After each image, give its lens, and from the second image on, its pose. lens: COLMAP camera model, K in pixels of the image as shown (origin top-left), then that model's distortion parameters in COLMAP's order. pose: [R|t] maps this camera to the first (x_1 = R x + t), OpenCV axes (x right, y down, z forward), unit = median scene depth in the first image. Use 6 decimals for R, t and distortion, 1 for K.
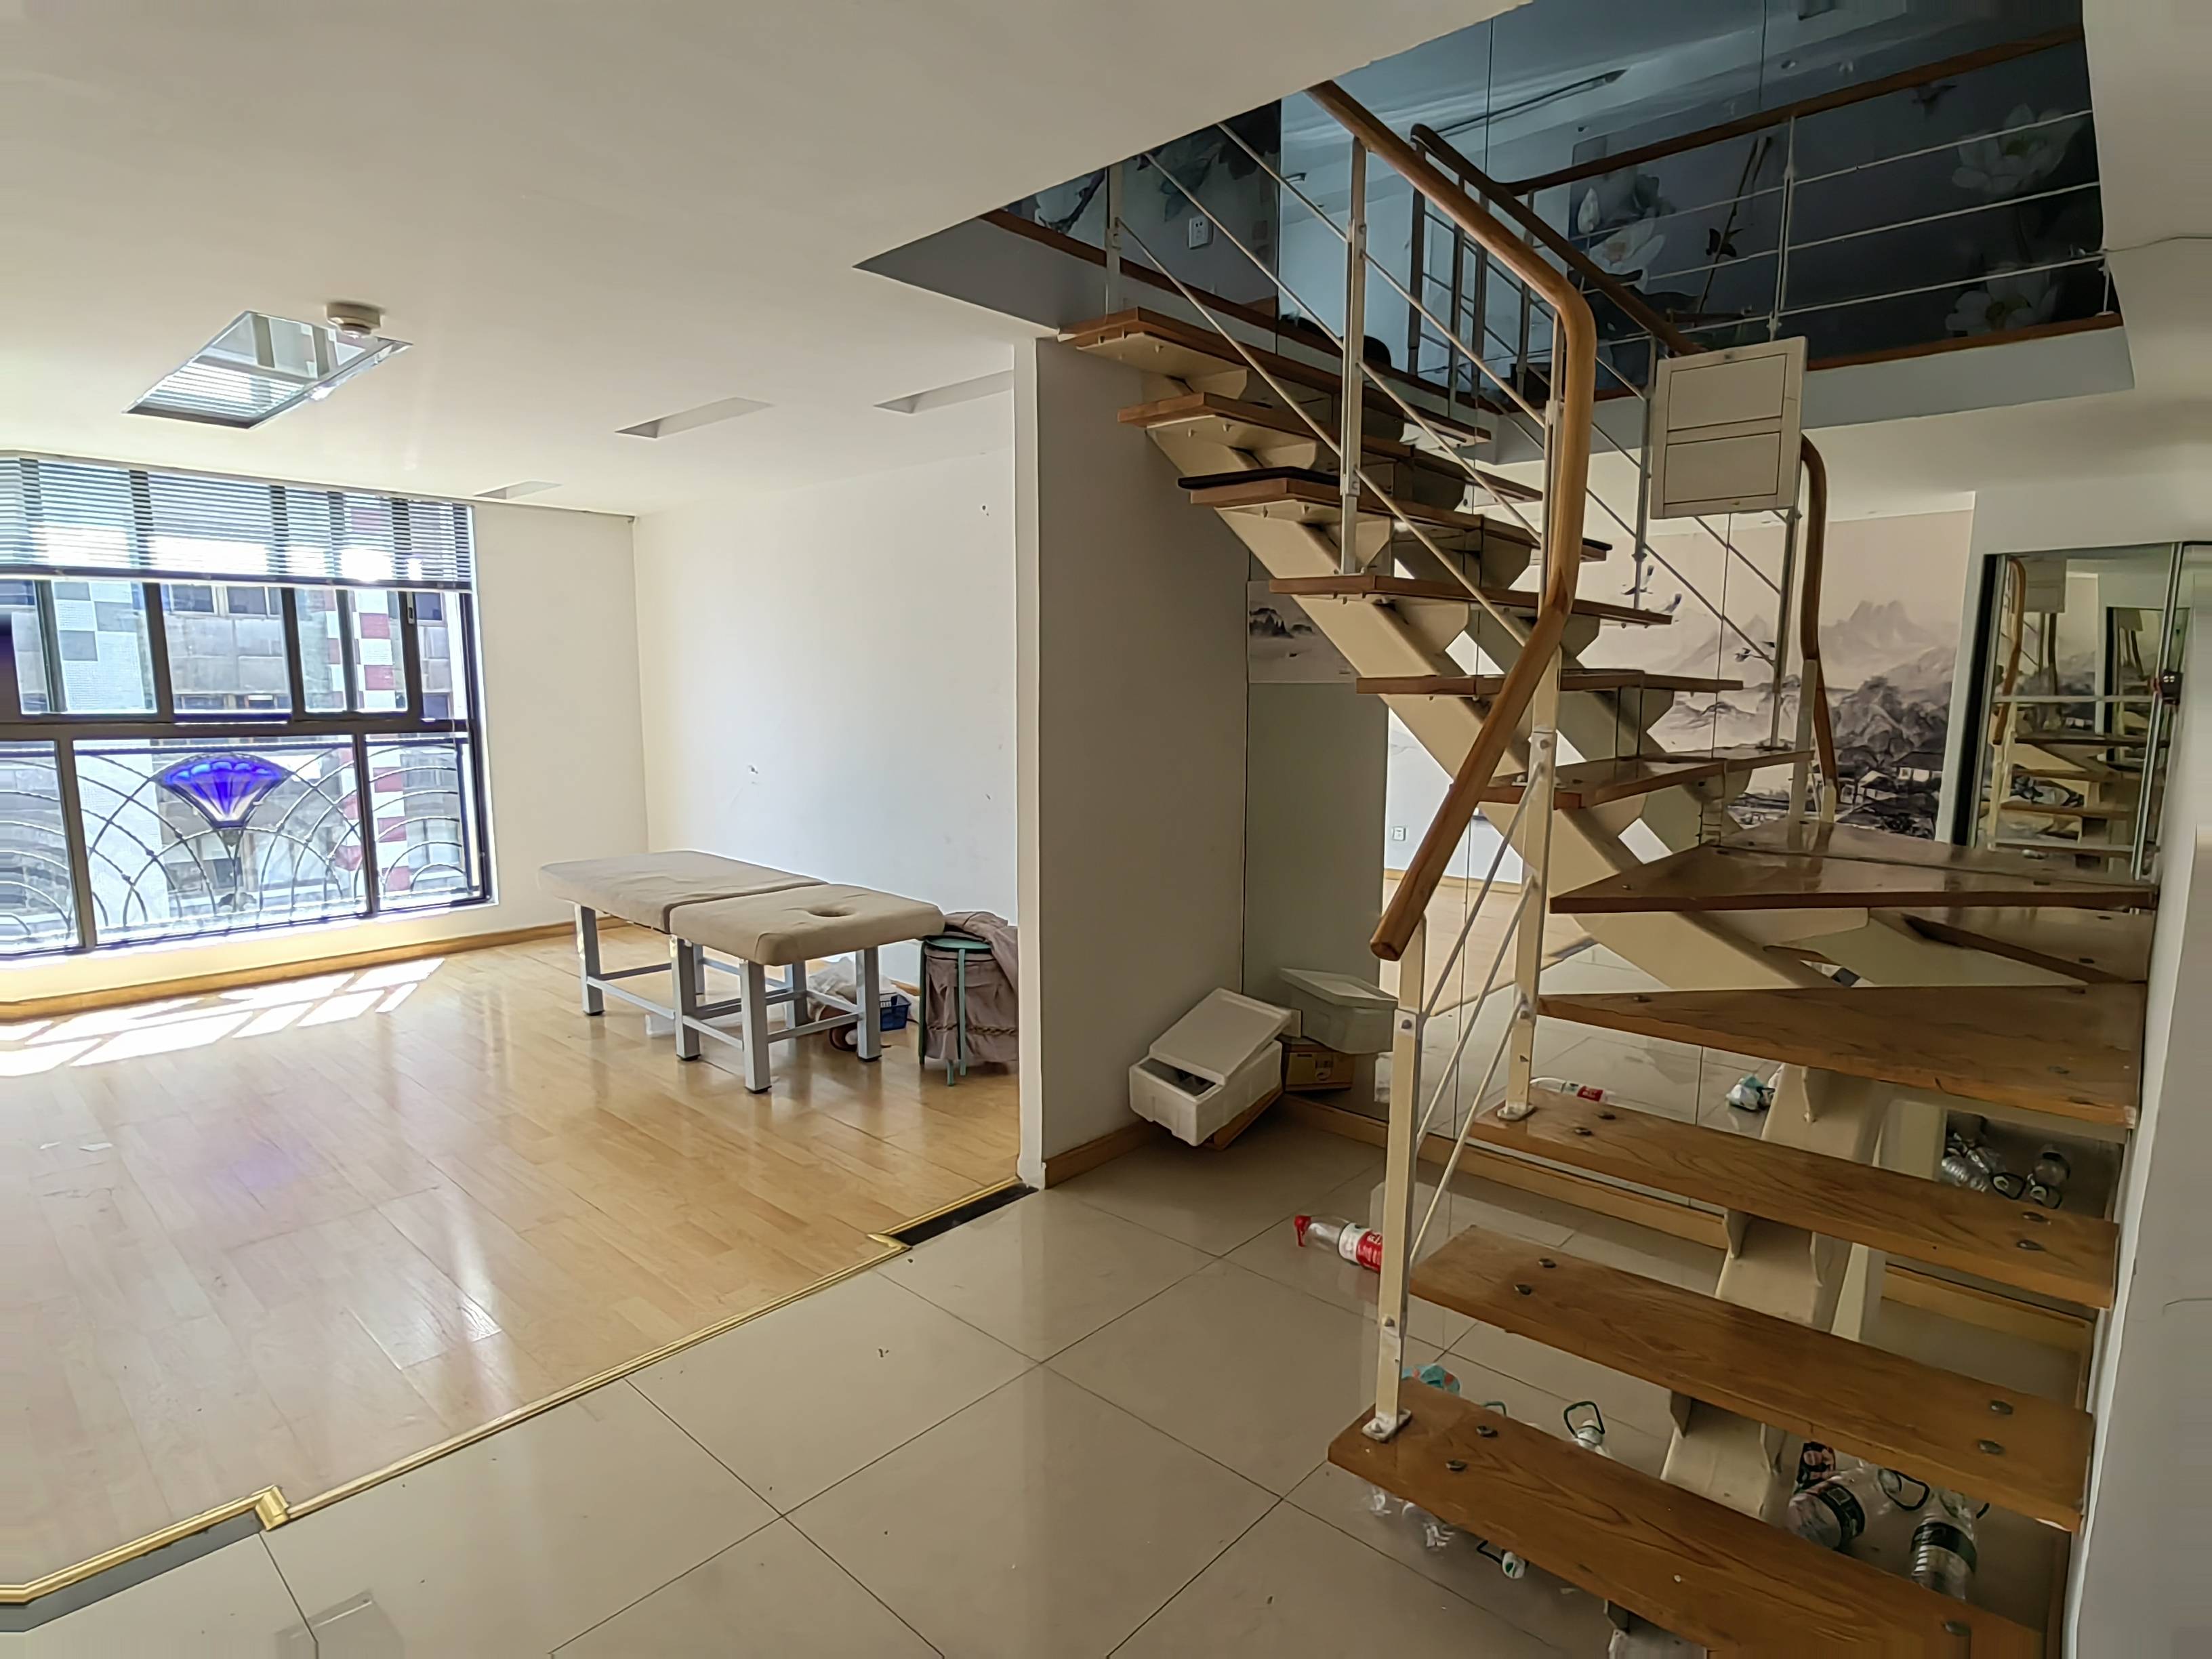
lens RADIAL K [[1159.4, 0, 1114.2], [0, 1159.4, 843.9], [0, 0, 1]] dist [-0.037969, 0.023792]
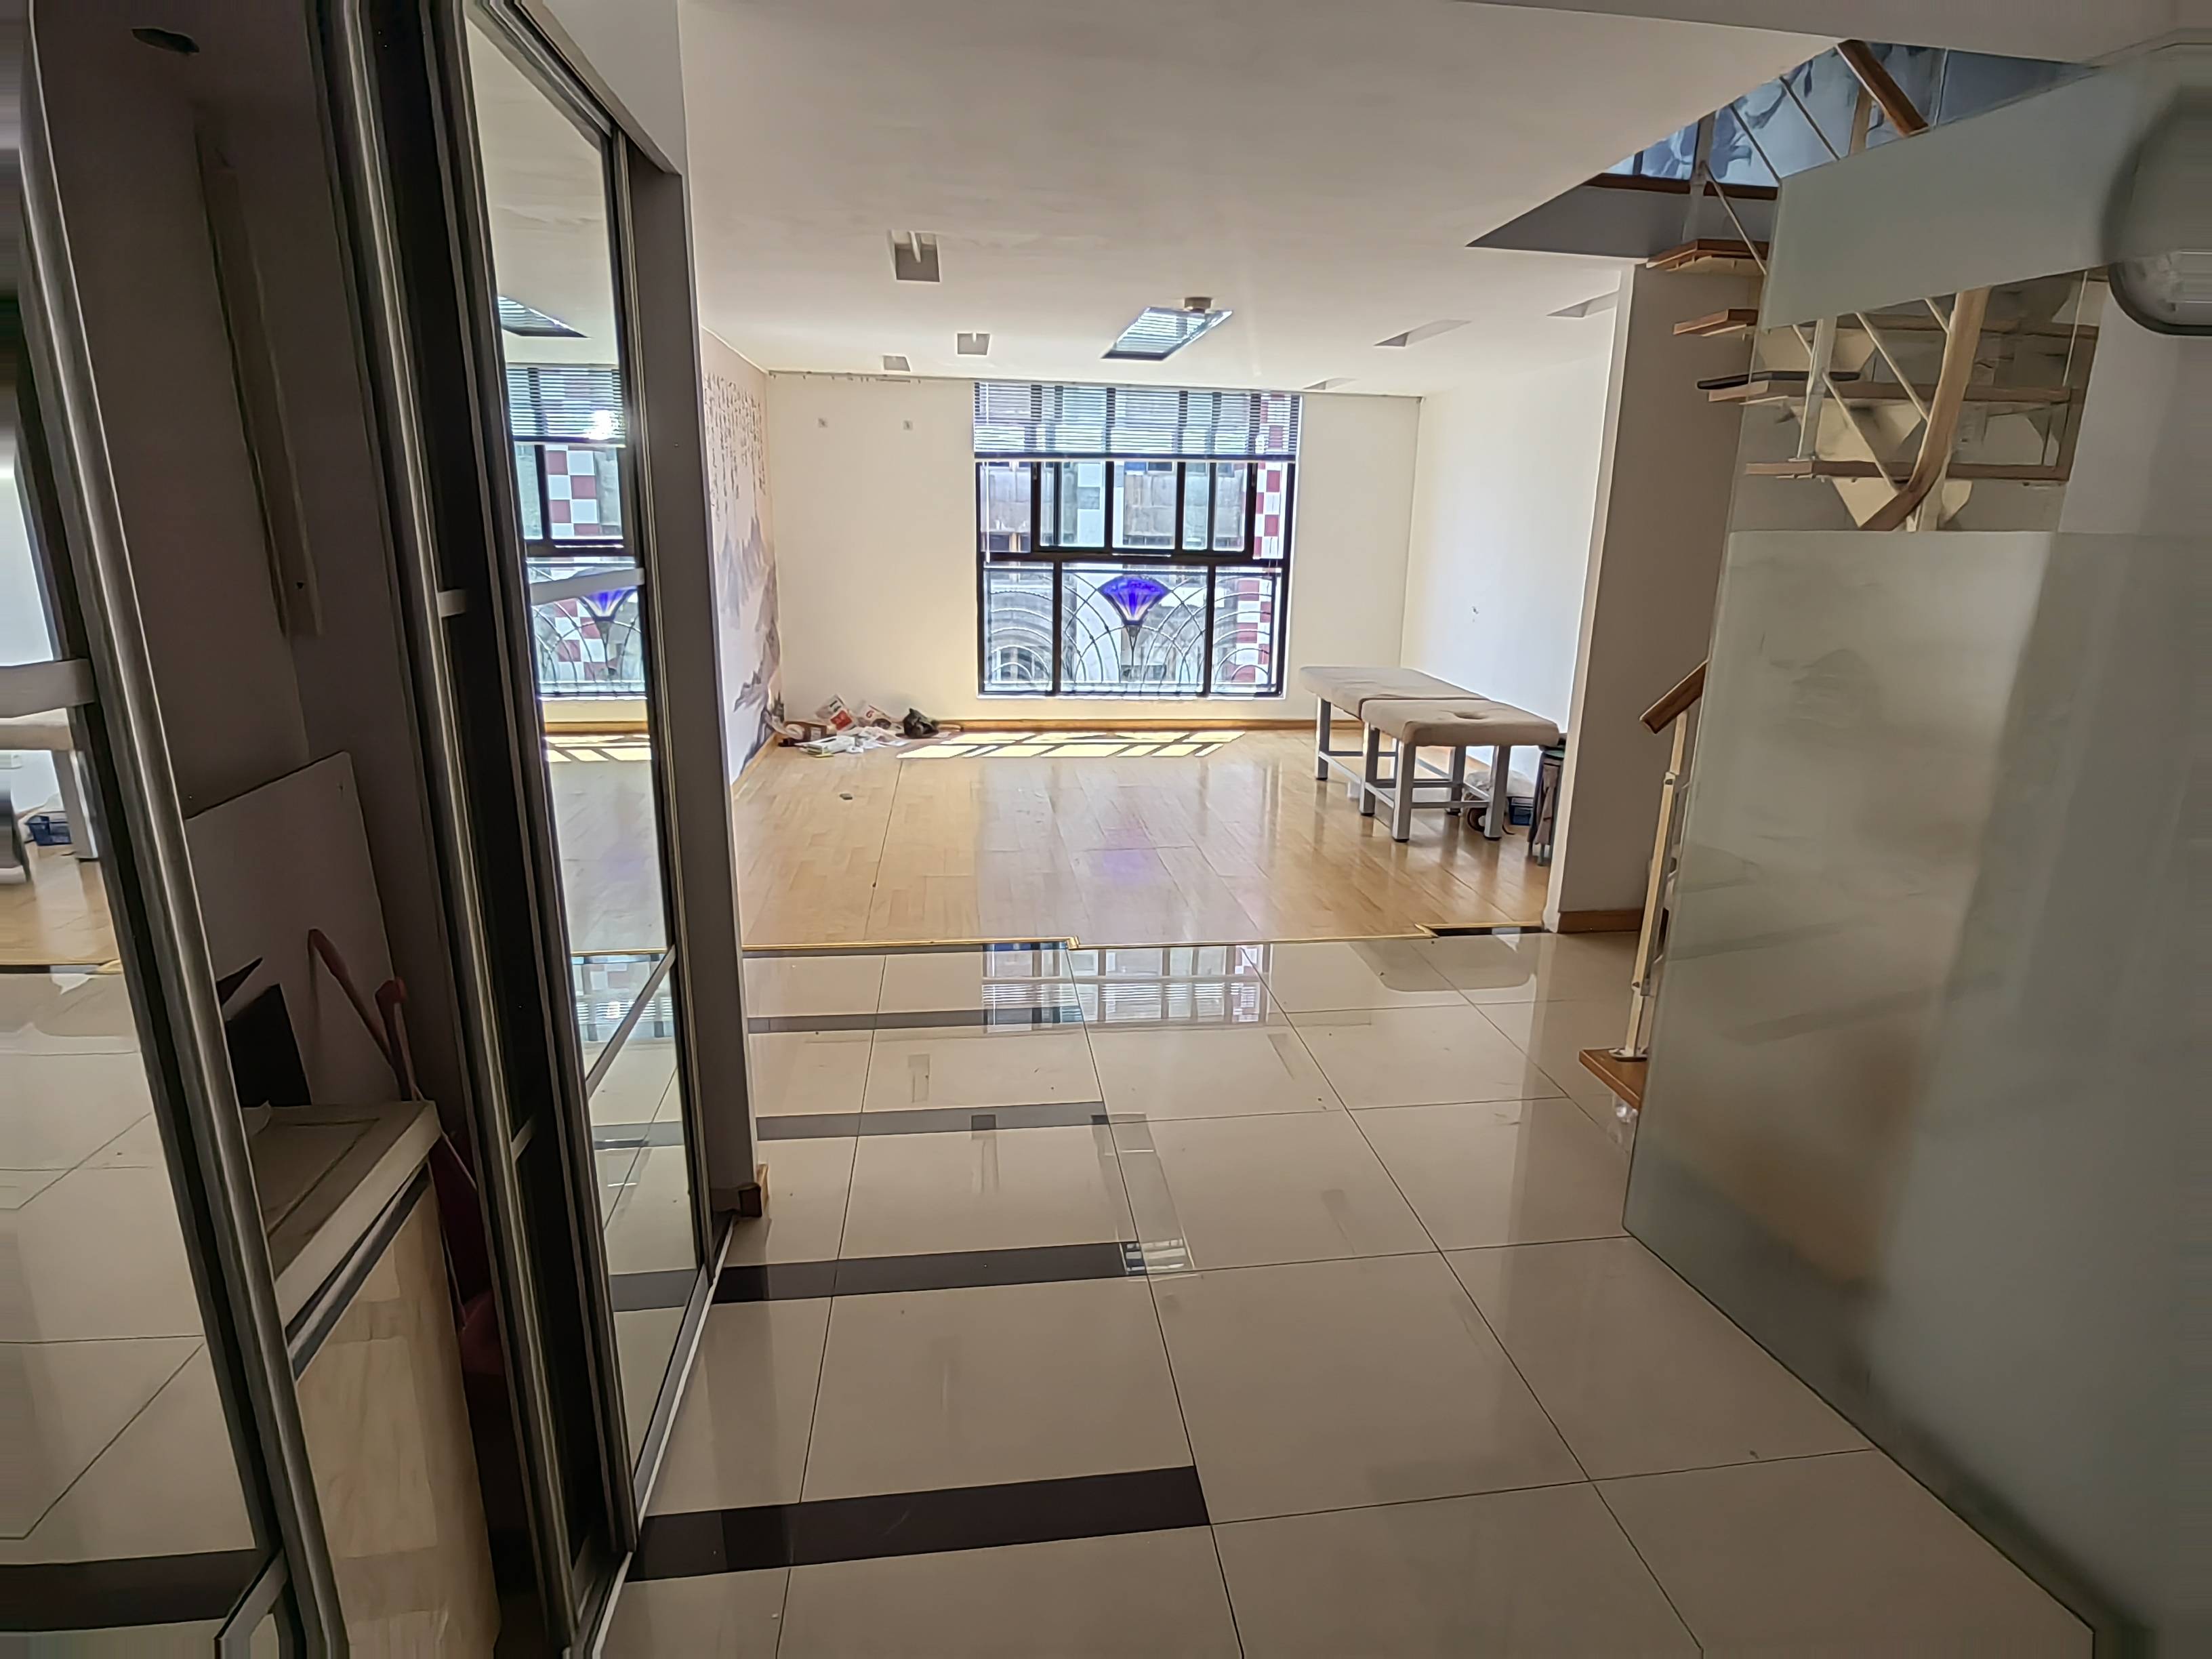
lens RADIAL K [[1159.4, 0, 1114.2], [0, 1159.4, 843.9], [0, 0, 1]] dist [-0.037969, 0.023792]
pose [[0.755597, 0.188714, -0.627265, 0.236645], [-0.111479, 0.980679, 0.160752, 0.027903], [0.645481, -0.051537, 0.762035, -0.211461]]
